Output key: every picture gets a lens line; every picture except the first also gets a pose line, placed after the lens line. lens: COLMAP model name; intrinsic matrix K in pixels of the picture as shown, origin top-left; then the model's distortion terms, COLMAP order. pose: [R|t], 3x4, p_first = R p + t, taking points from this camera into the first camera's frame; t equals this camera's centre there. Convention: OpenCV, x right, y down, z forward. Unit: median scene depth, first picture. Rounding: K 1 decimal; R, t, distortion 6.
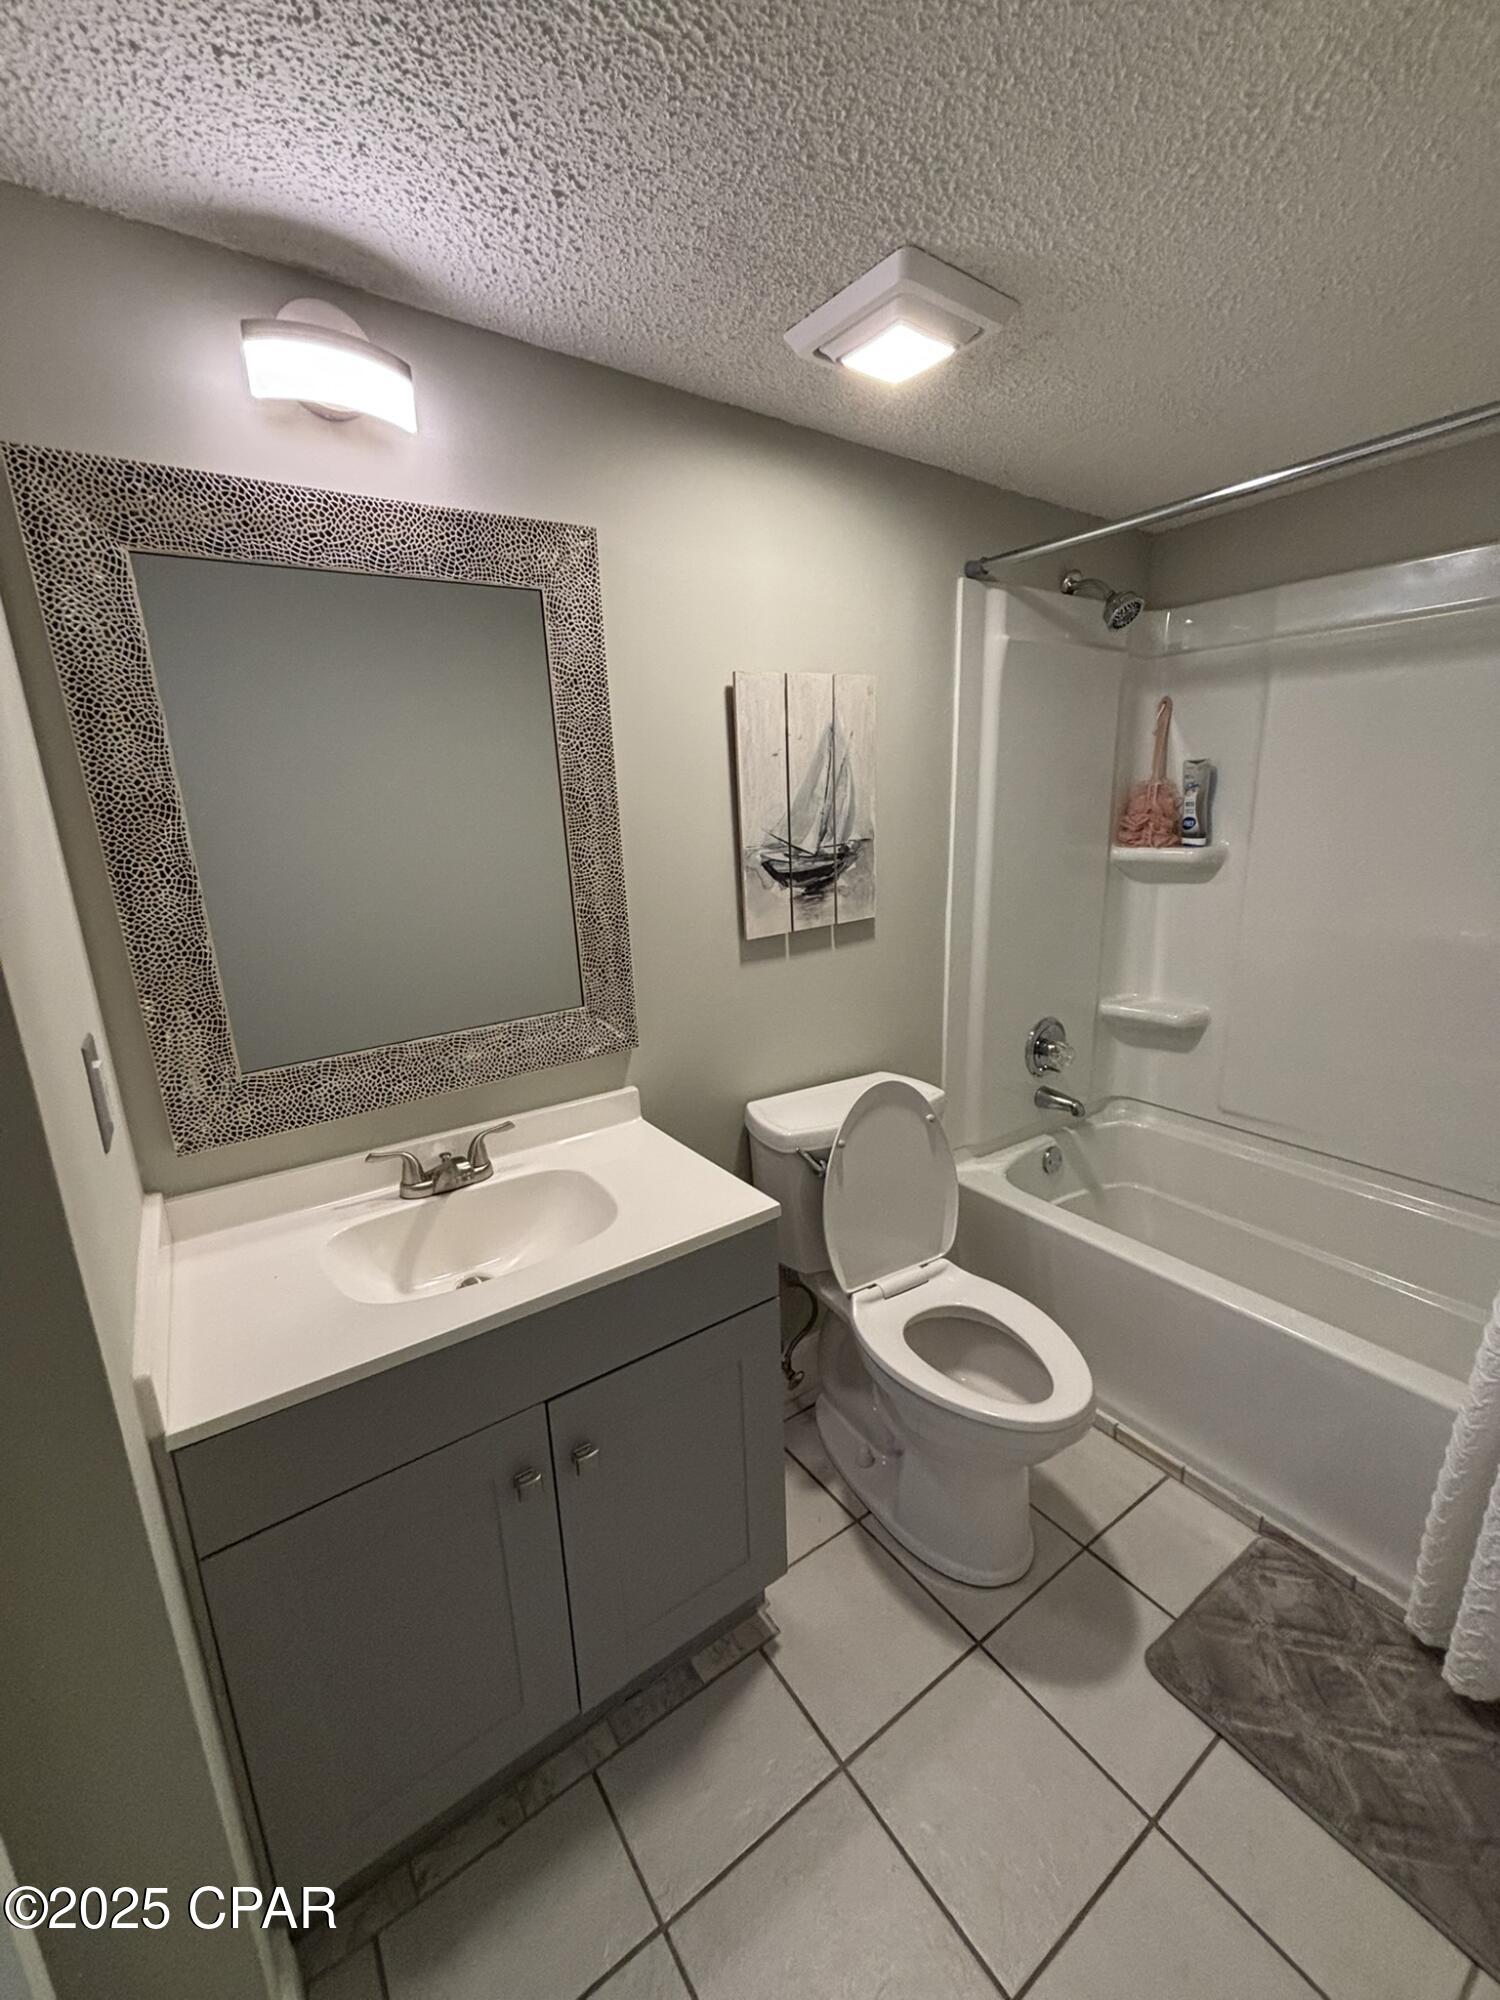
lens RADIAL K [[807.0, 0, 749.4], [0, 807.0, 1010.0], [0, 0, 1]] dist [0.004737, -0.003194]
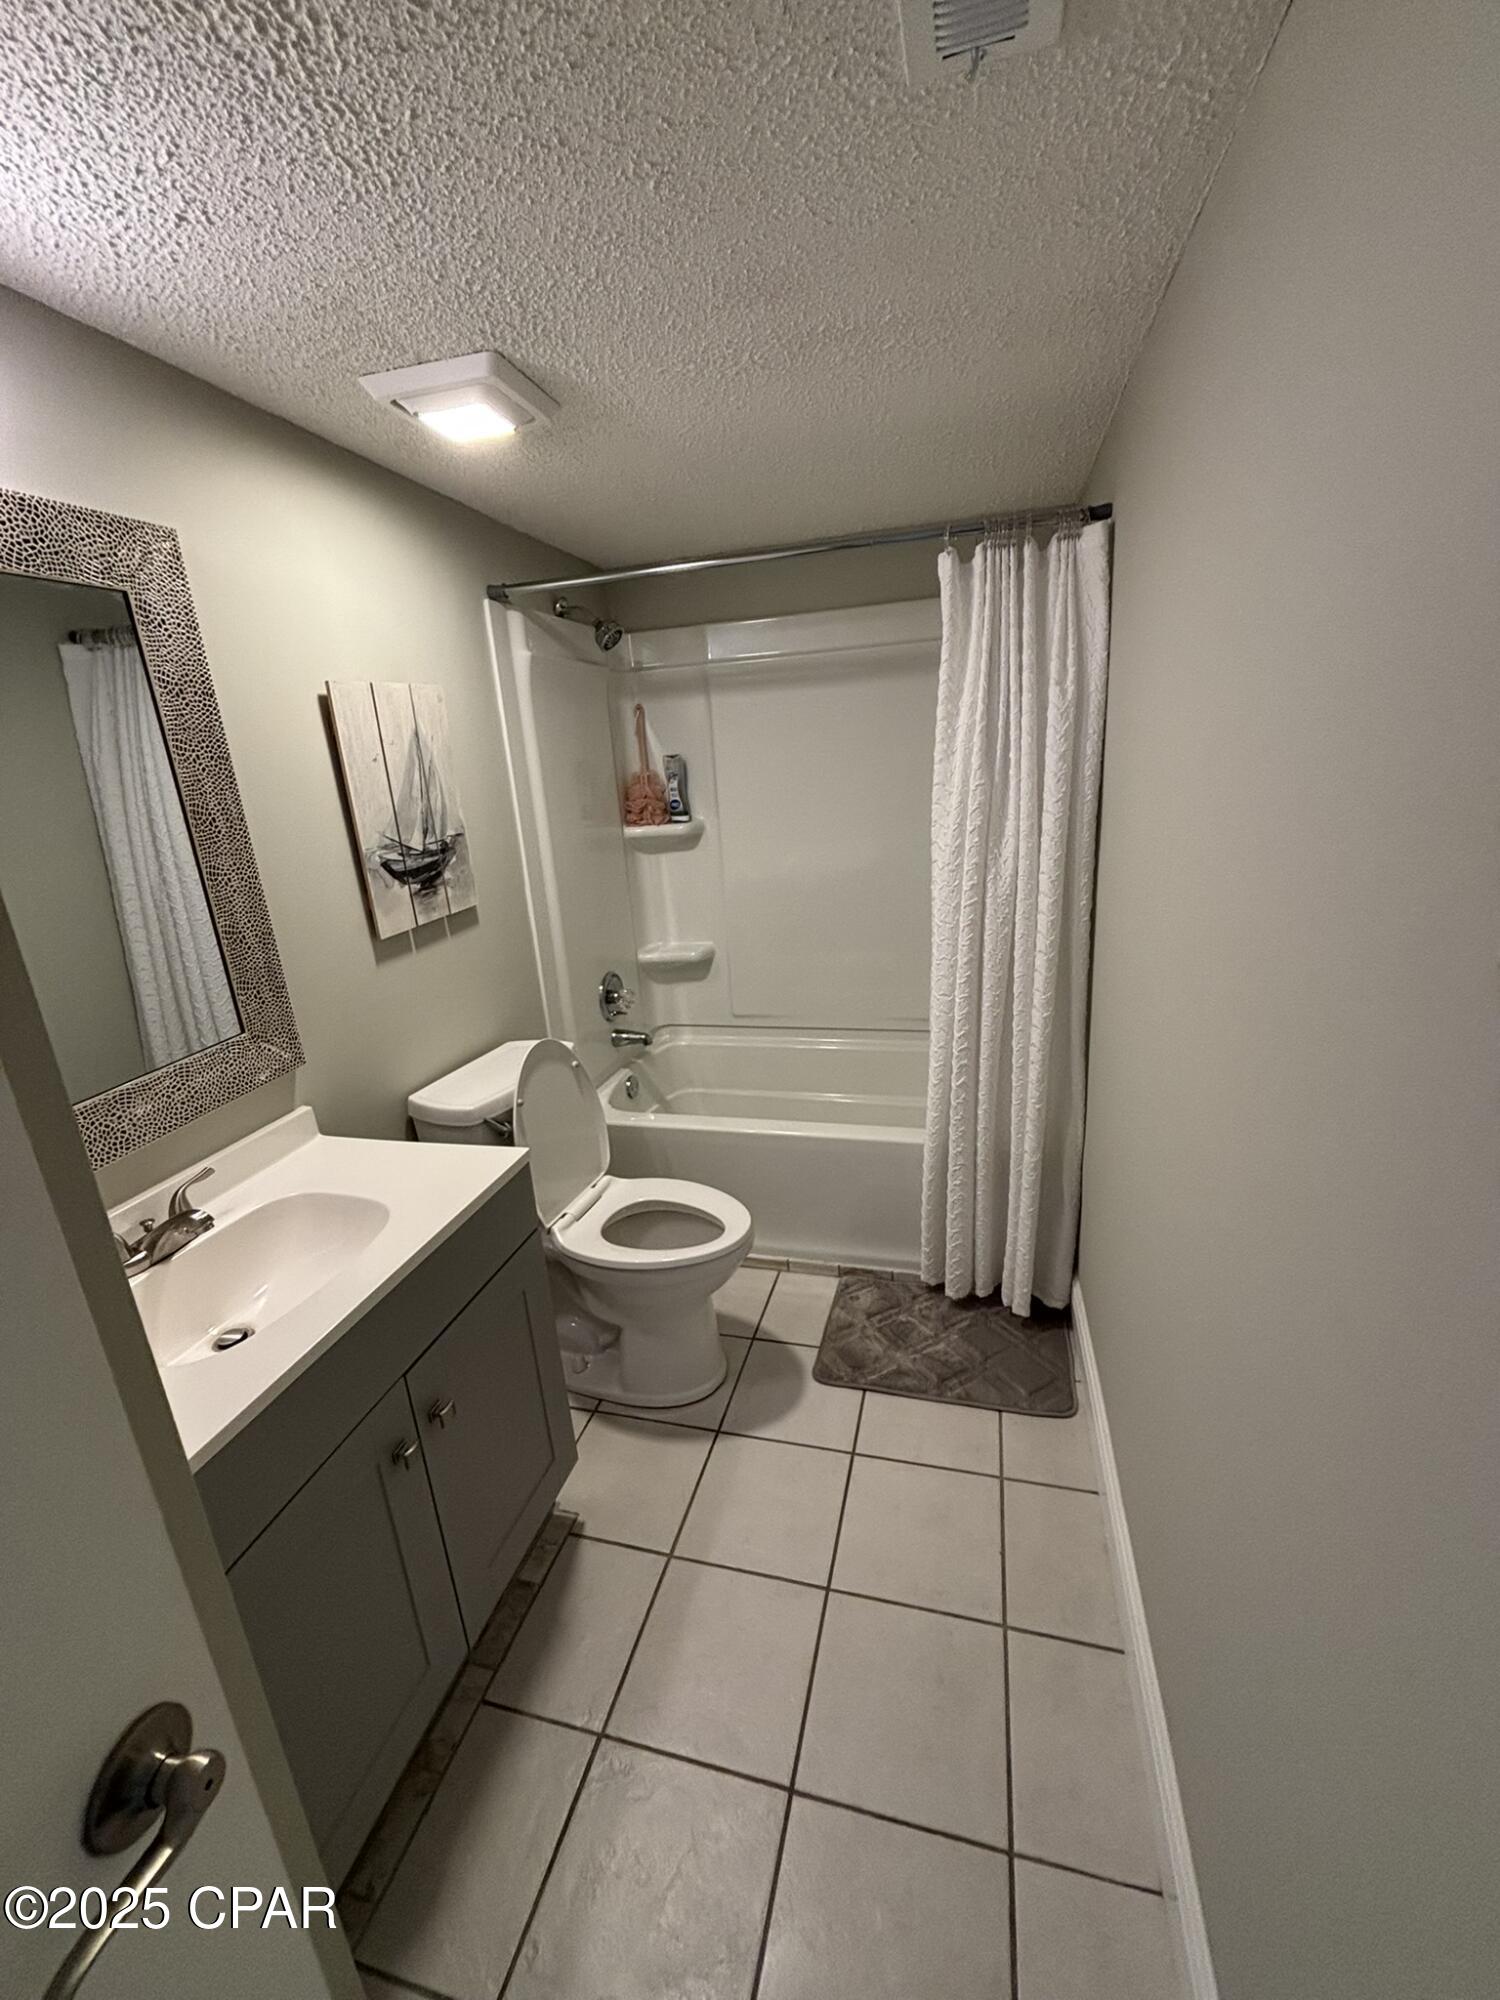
lens RADIAL K [[807.0, 0, 749.4], [0, 807.0, 1010.0], [0, 0, 1]] dist [0.004737, -0.003194]
pose [[0.766267, -0.209446, 0.607426, -0.290805], [0.198186, 0.976328, 0.086636, 0.004530], [-0.611193, 0.053998, 0.789637, -0.099565]]
